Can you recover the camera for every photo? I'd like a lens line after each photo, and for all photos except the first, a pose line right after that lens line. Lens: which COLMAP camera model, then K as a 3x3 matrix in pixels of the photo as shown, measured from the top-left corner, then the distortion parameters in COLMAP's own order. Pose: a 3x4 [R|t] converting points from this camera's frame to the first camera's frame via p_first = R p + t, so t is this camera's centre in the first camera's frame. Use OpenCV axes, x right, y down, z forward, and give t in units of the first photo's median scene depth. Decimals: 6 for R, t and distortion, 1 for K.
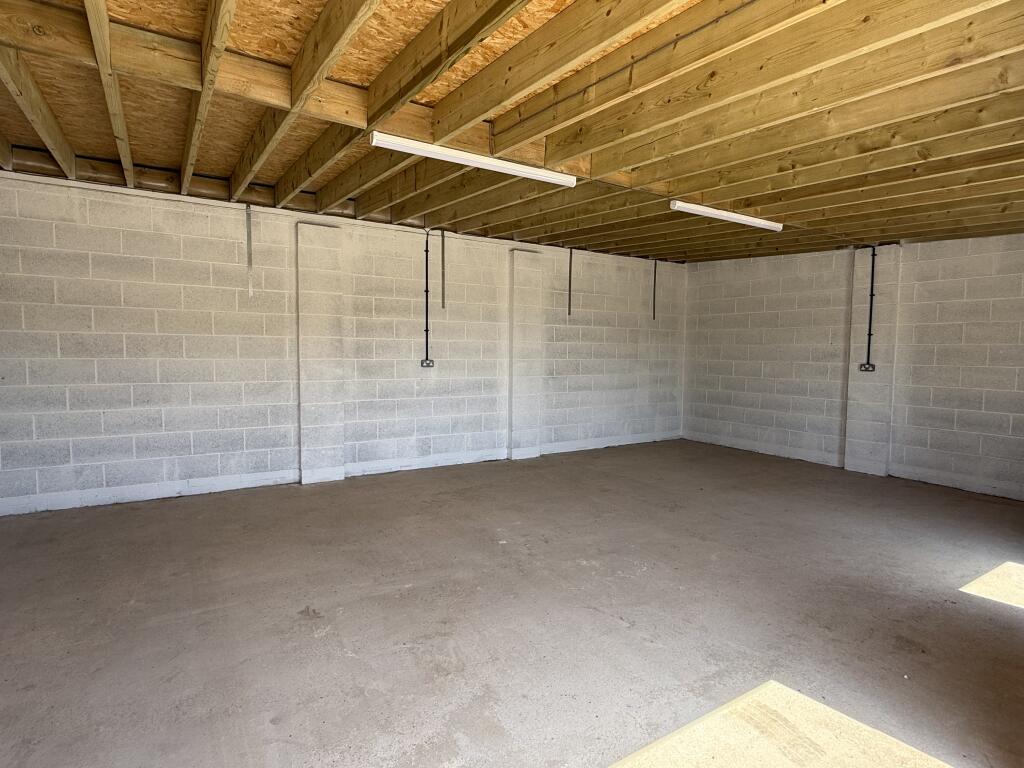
lens RADIAL K [[541.9, 0, 508.7], [0, 541.9, 386.4], [0, 0, 1]] dist [0.001906, 0.000089]
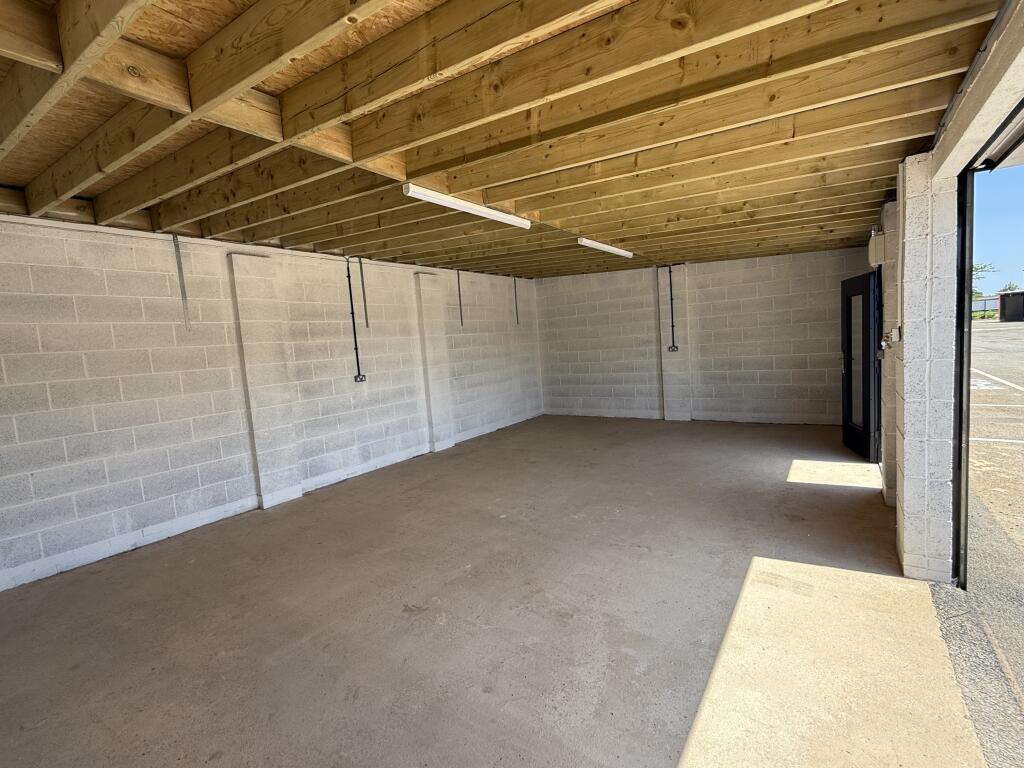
lens RADIAL K [[463.8, 0, 511.6], [0, 463.8, 386.5], [0, 0, 1]] dist [-0.000069, 0.001047]
pose [[0.918475, -0.114536, 0.378530, -0.277814], [0.108309, 0.993399, 0.037781, -0.034622], [-0.380359, 0.006297, 0.924818, 0.009071]]
